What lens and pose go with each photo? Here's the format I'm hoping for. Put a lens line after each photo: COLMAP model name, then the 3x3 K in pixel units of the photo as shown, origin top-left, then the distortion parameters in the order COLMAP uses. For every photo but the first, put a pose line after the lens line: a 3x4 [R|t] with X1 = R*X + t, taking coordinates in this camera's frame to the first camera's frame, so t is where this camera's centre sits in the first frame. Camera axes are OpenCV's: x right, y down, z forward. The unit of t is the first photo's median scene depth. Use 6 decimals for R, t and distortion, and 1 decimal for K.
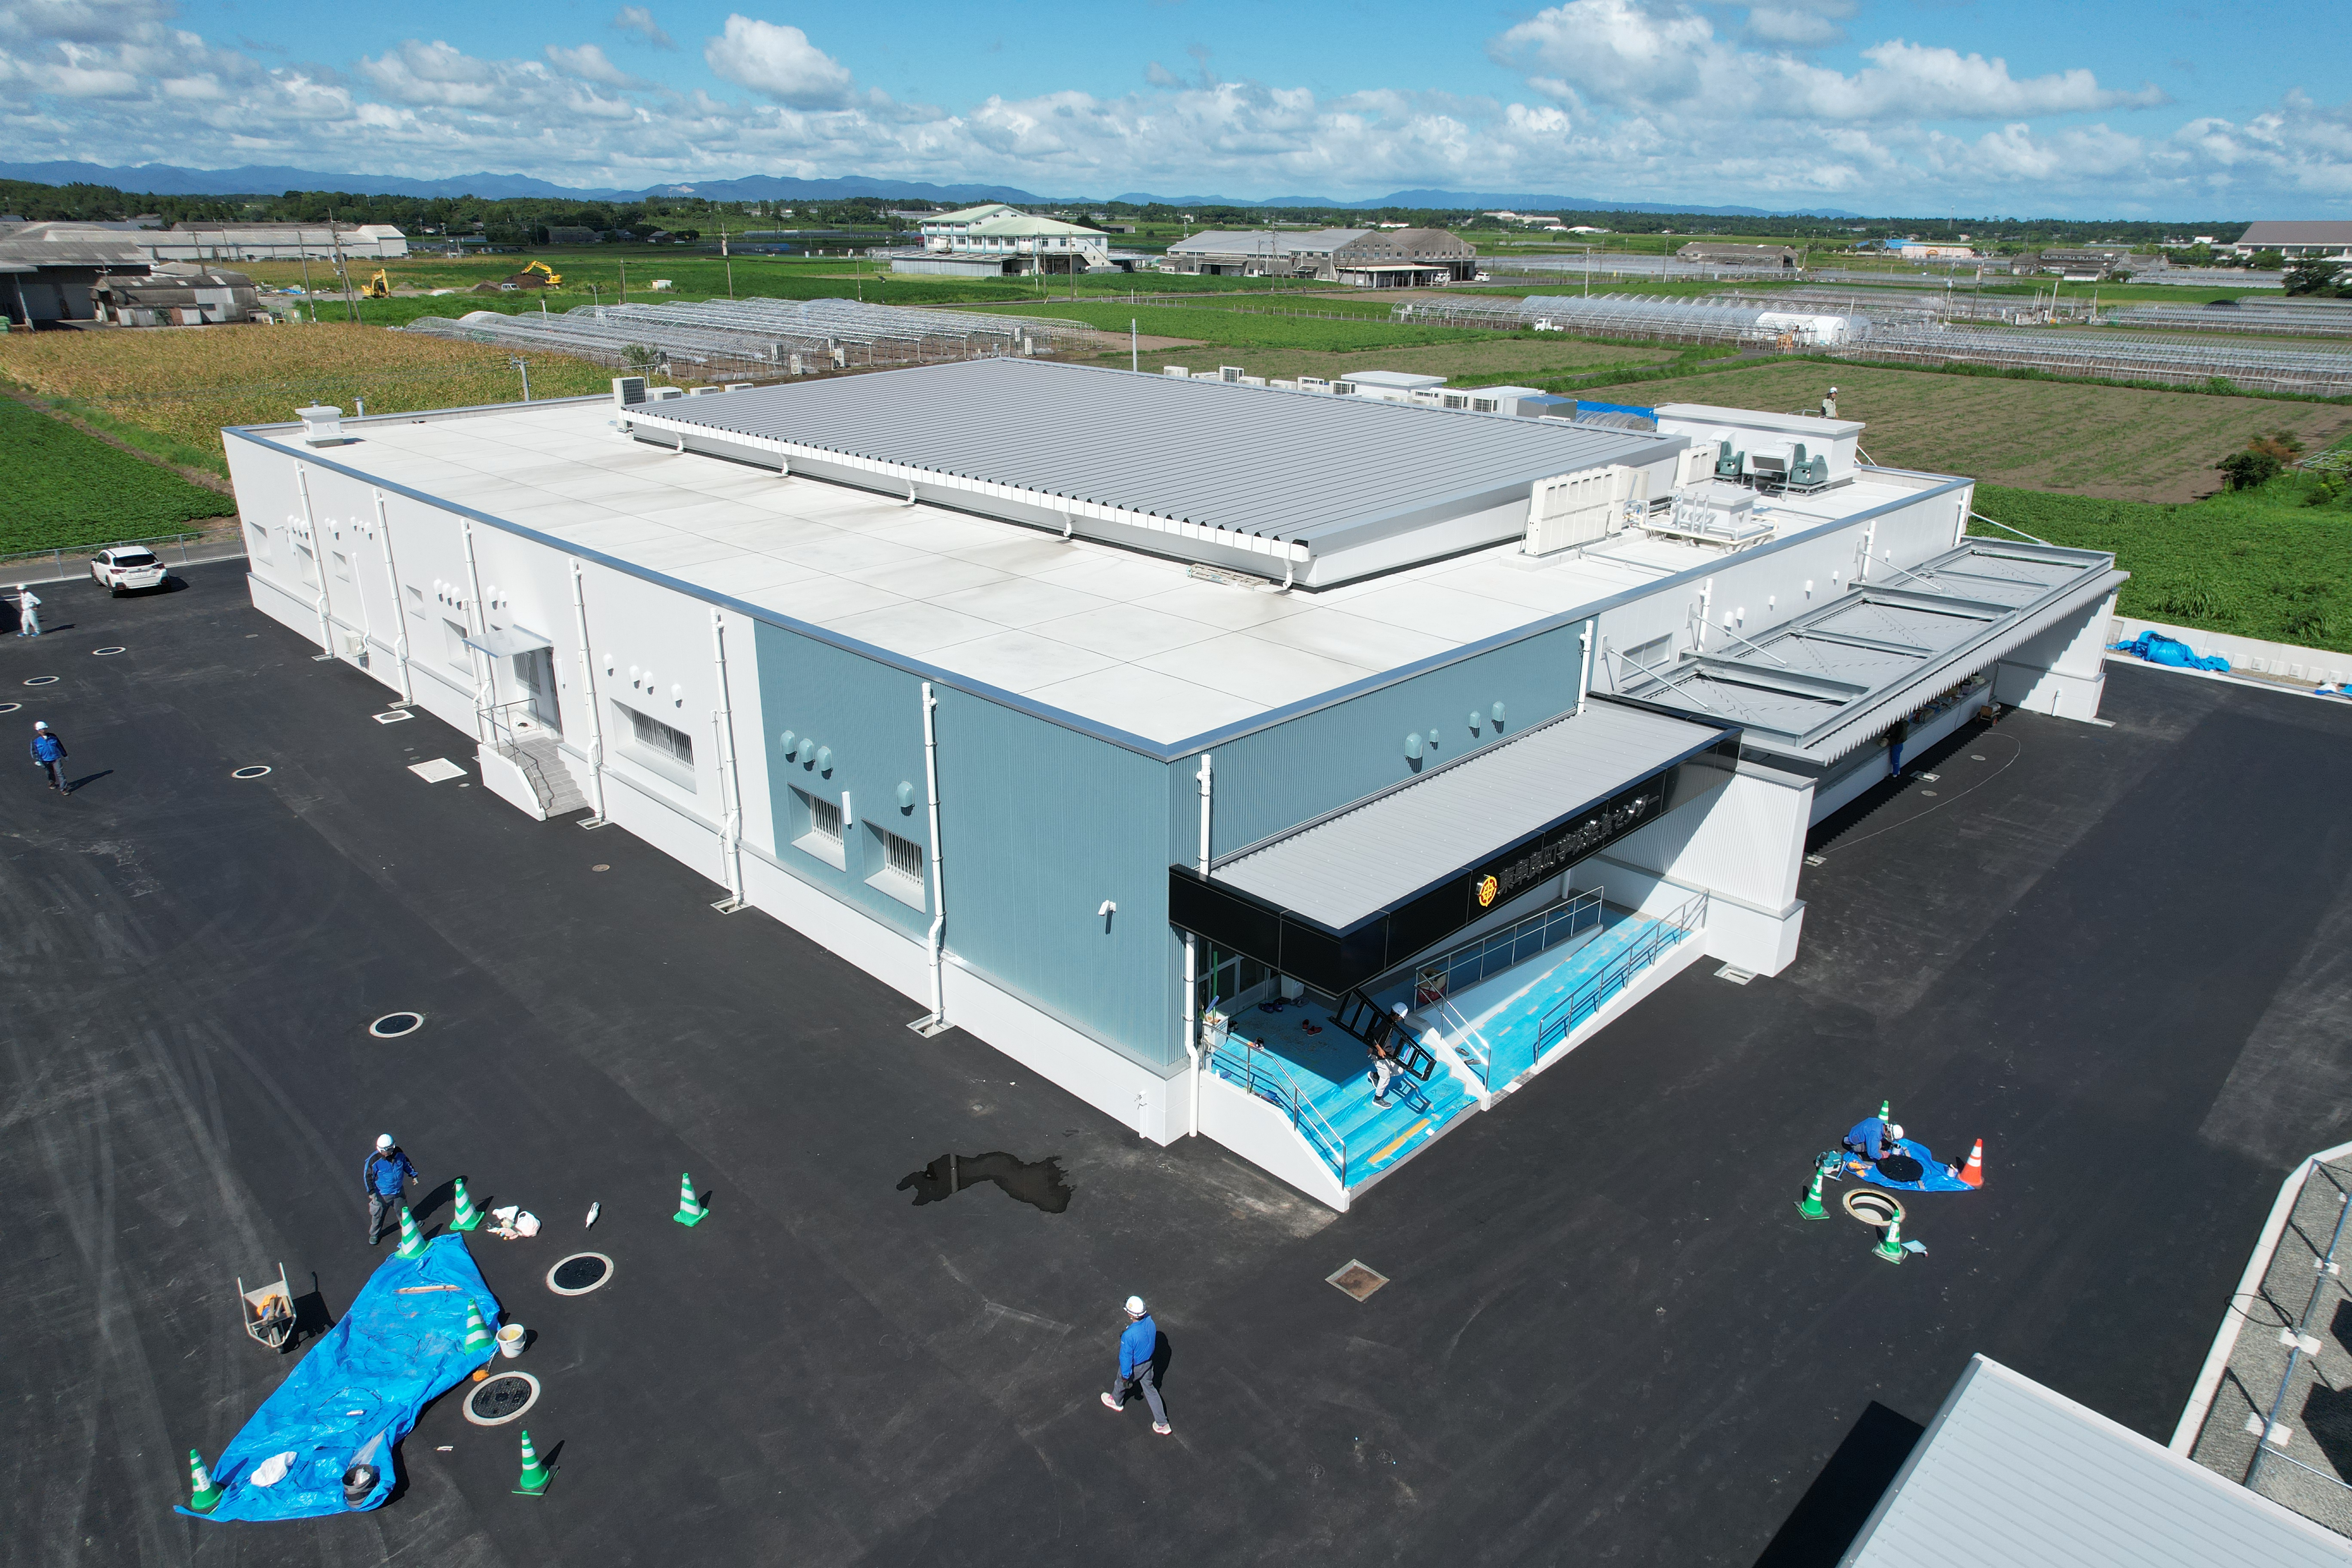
lens RADIAL K [[1496.7, 0, 1188.0], [0, 1496.7, 784.3], [0, 0, 1]] dist [-0.081509, 0.073502]
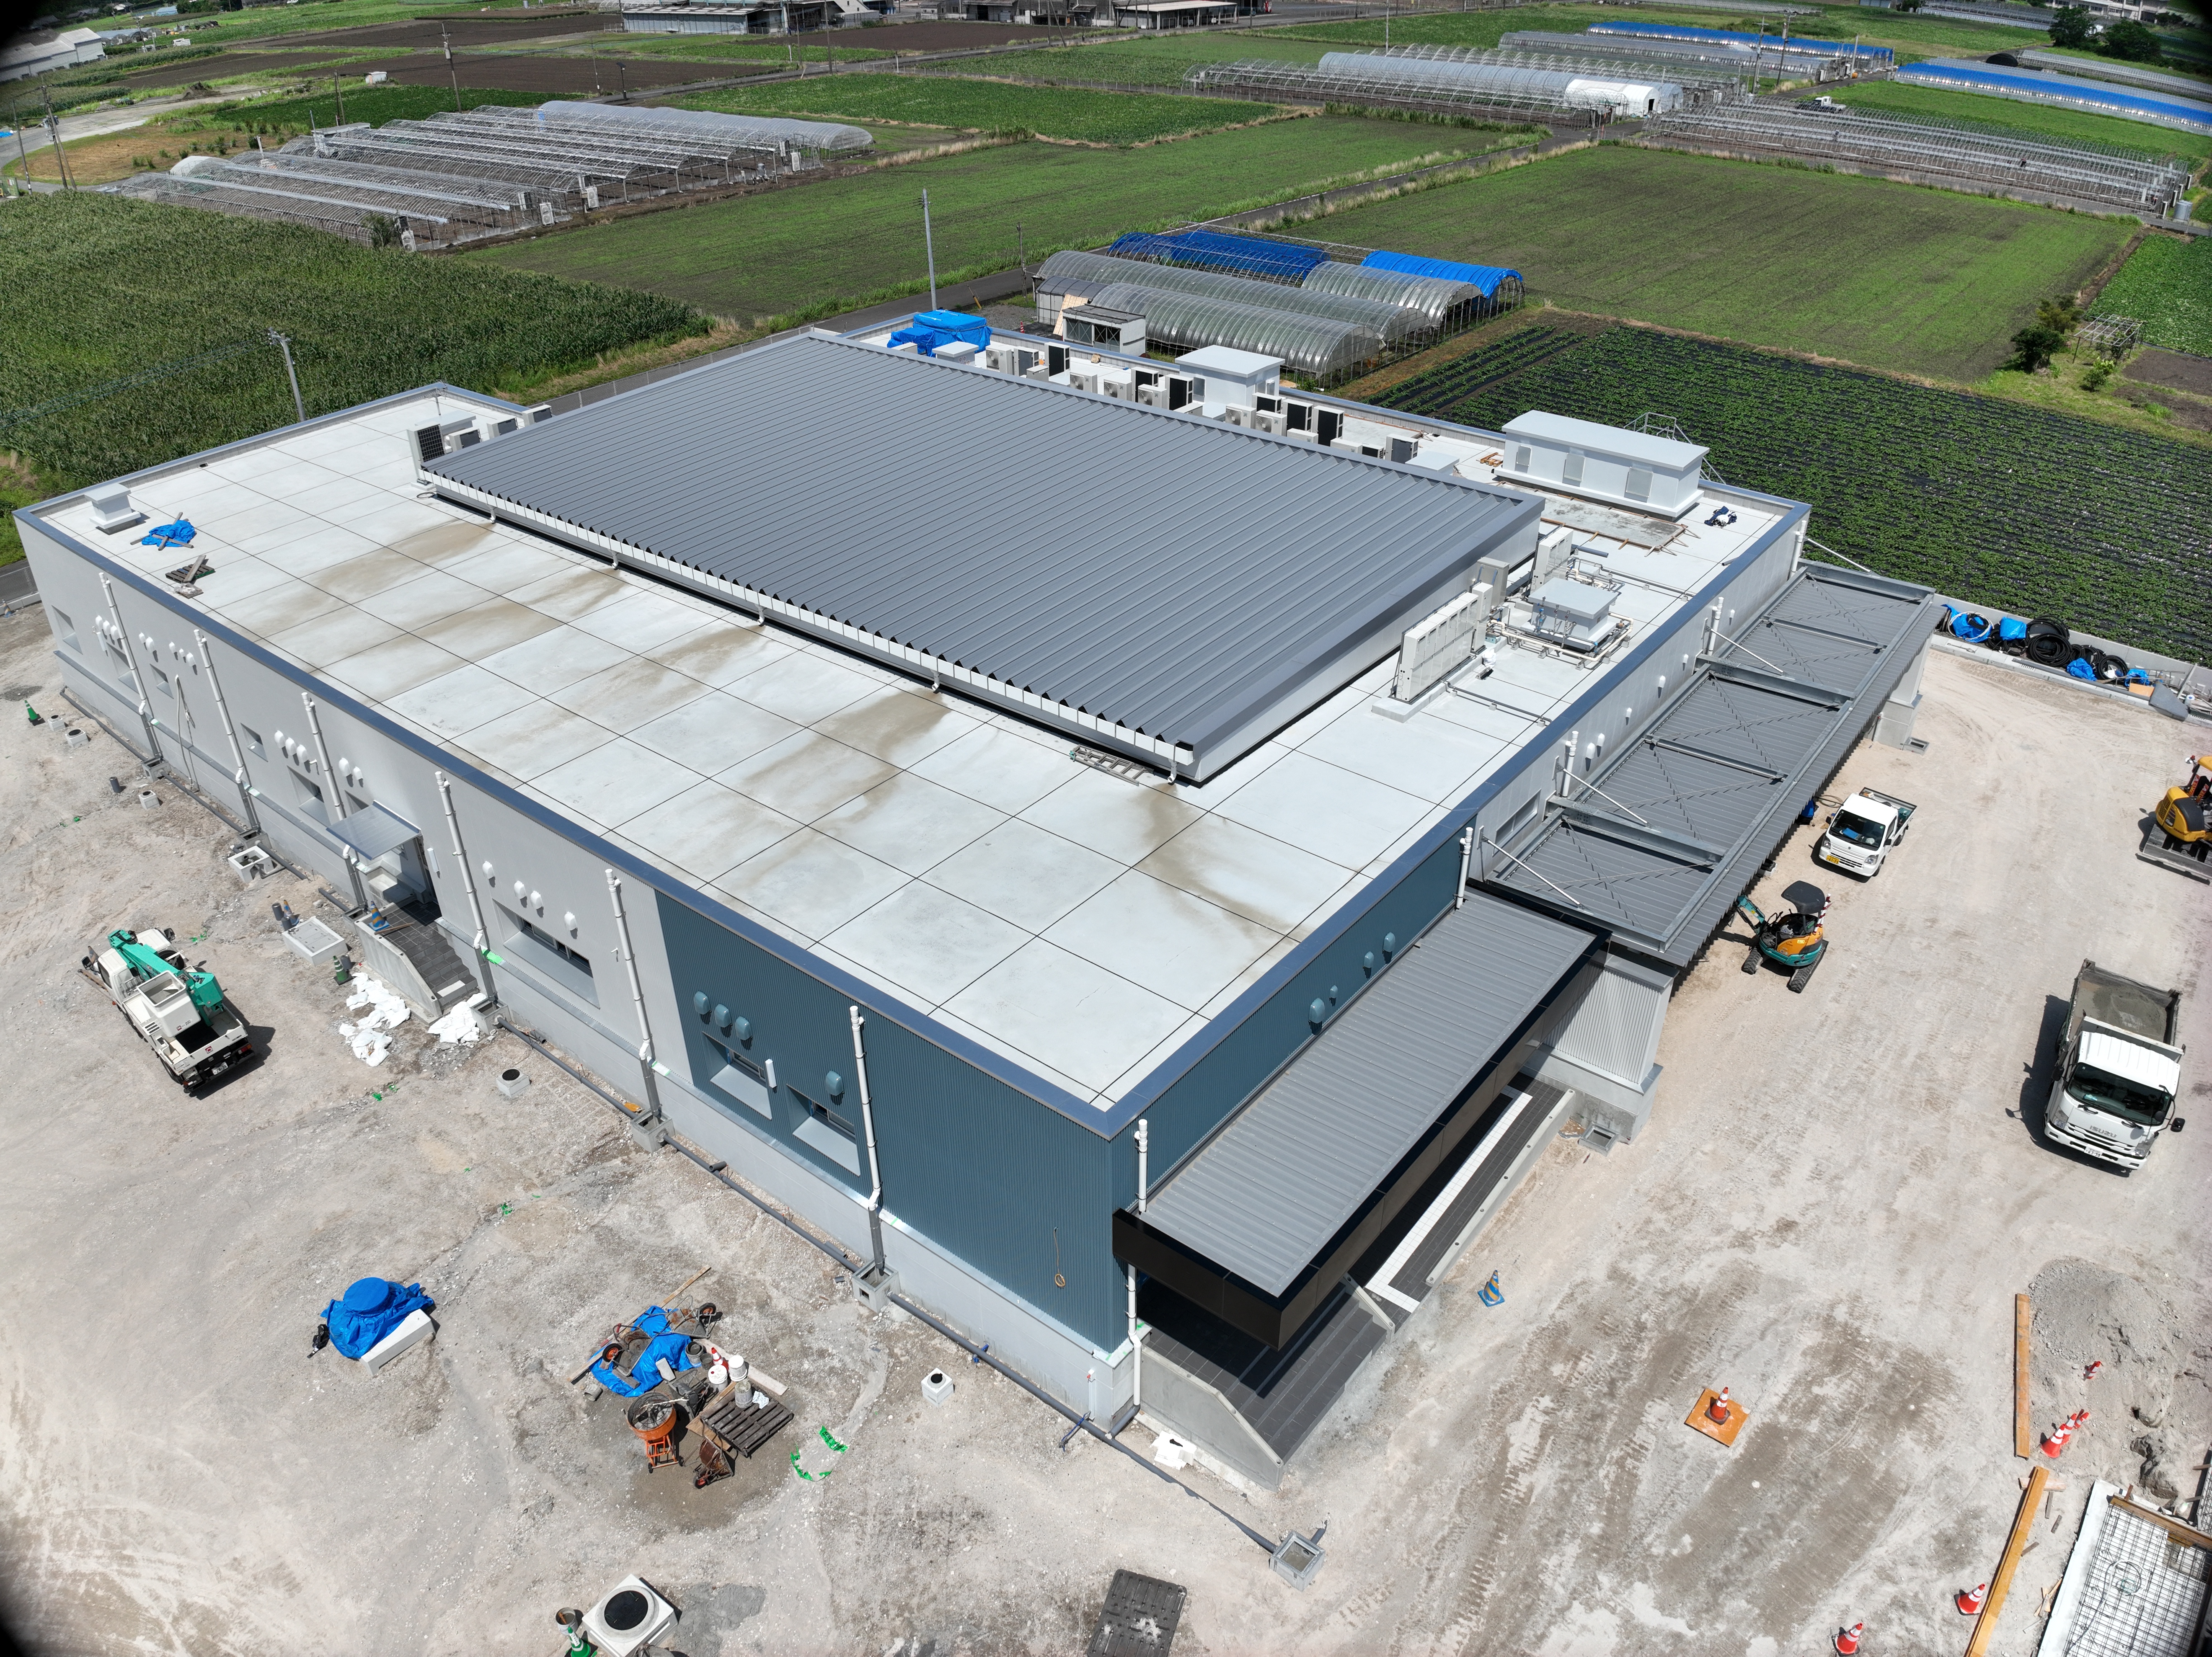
lens RADIAL K [[1556.2, 0, 1117.6], [0, 1556.2, 824.9], [0, 0, 1]] dist [-0.105999, -0.014624]
pose [[0.994629, -0.068148, 0.077902, -0.040026], [0.052366, 0.980545, 0.189183, -0.224233], [-0.089279, -0.184087, 0.978847, -0.025558]]
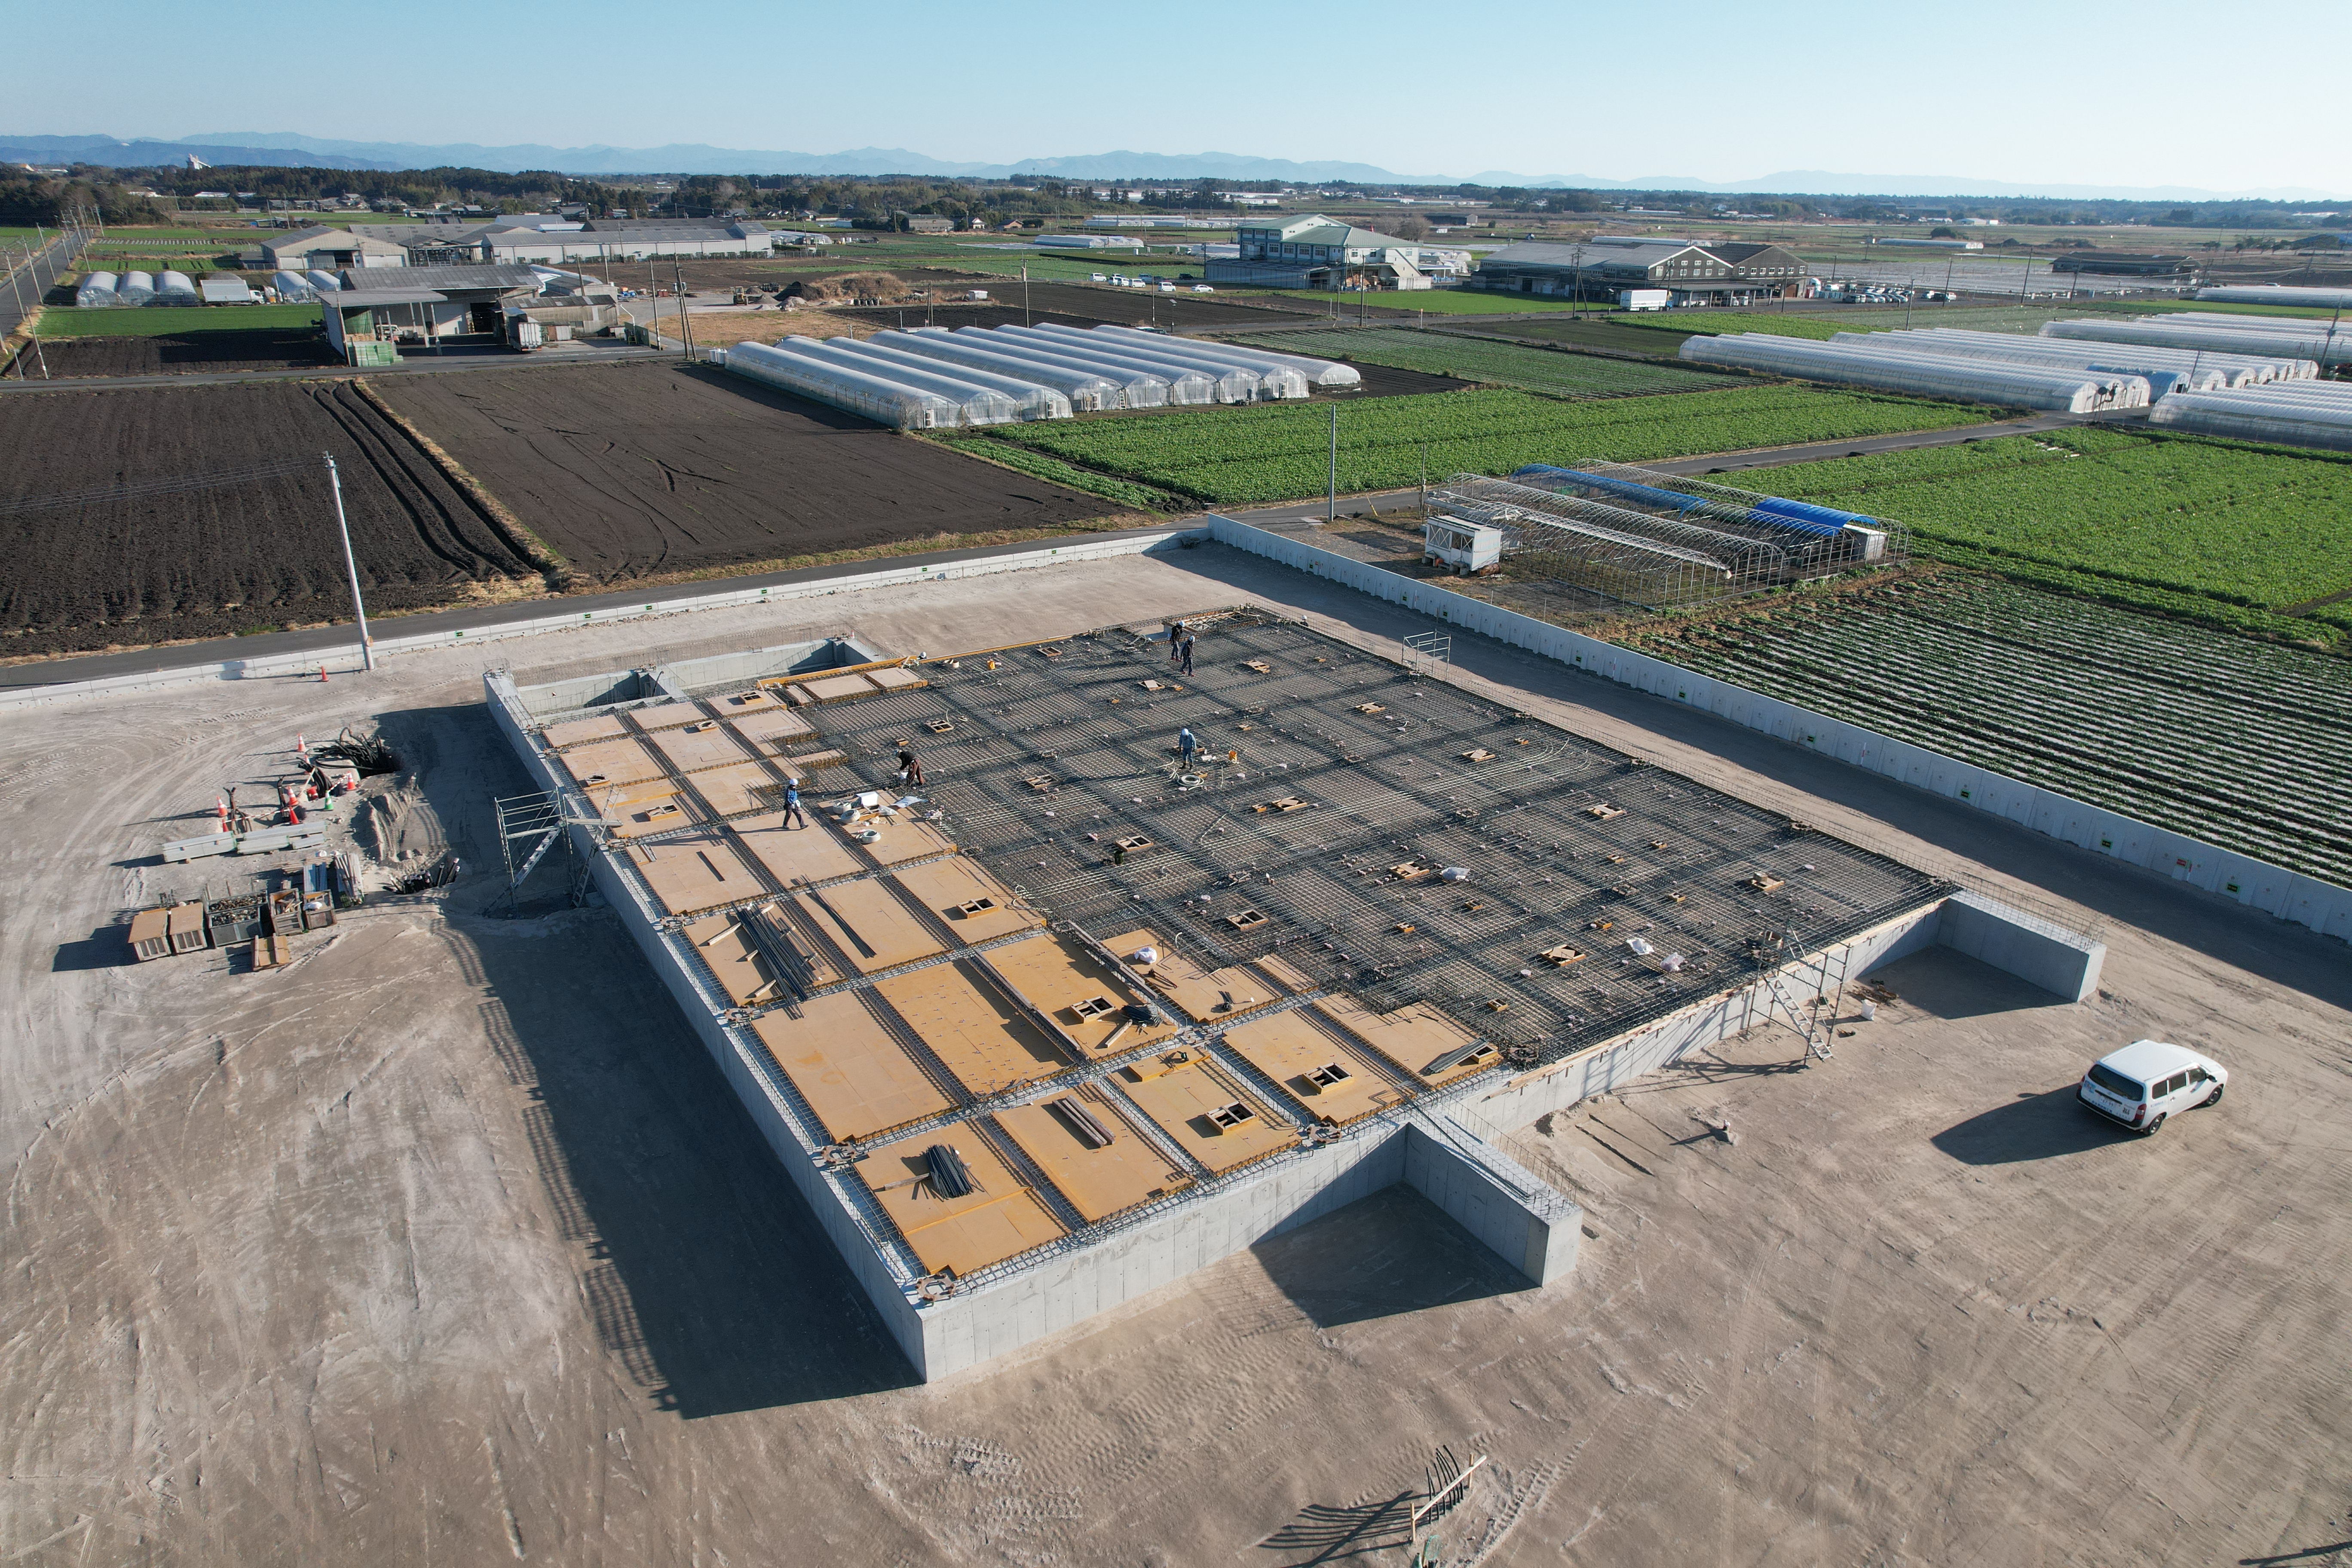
lens RADIAL K [[1496.7, 0, 1188.0], [0, 1496.7, 784.3], [0, 0, 1]] dist [-0.081509, 0.073502]
pose [[0.975336, 0.083963, -0.204132, 0.225767], [-0.081152, 0.996456, 0.022122, -0.147506], [0.205266, -0.005010, 0.978693, -0.080815]]
